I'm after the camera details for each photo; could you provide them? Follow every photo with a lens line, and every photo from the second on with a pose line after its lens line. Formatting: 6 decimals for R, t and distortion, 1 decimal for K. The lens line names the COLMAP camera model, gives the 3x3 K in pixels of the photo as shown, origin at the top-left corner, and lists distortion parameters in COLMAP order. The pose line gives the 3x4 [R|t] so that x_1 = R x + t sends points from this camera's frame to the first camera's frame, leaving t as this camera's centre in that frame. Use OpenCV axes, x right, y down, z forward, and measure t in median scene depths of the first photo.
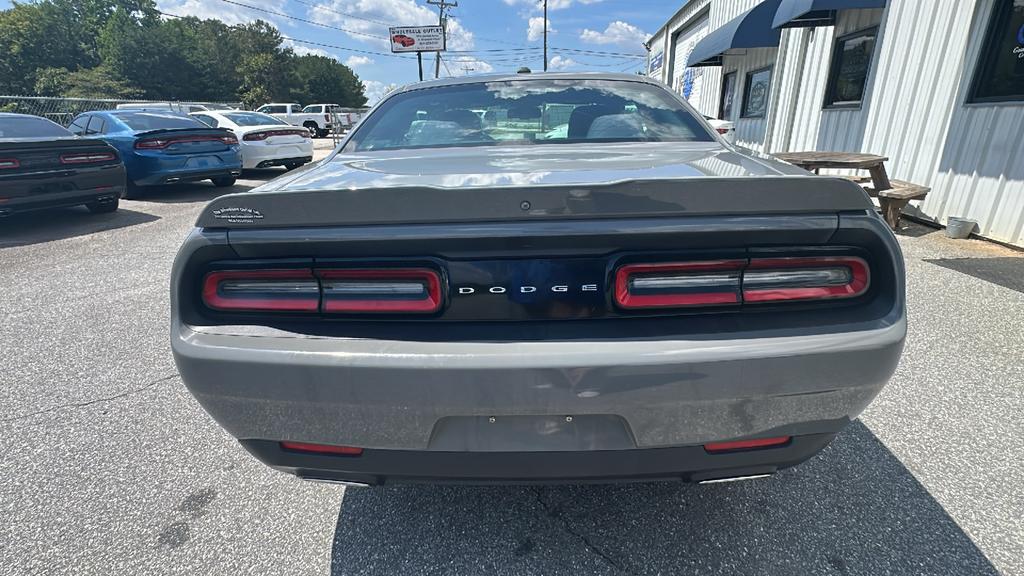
lens RADIAL K [[467.8, 0, 512.0], [0, 467.8, 288.0], [0, 0, 1]] dist [-0.001921, 0.000018]
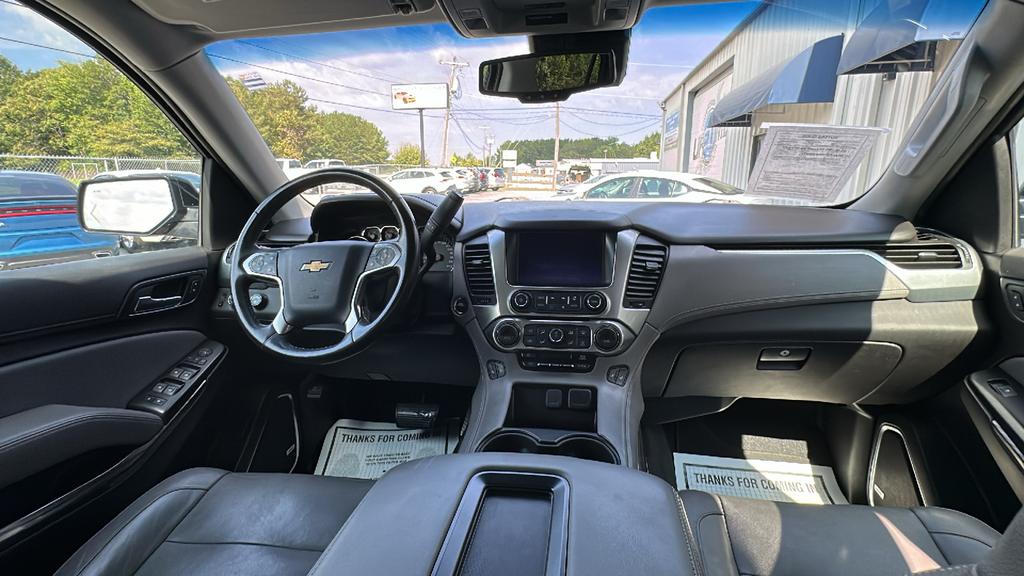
lens RADIAL K [[467.8, 0, 512.0], [0, 467.8, 288.0], [0, 0, 1]] dist [-0.001921, 0.000018]
pose [[0.998971, 0.024671, -0.038057, 0.048012], [-0.028624, 0.993838, -0.107084, -0.065538], [0.035181, 0.108064, 0.993521, 0.141298]]
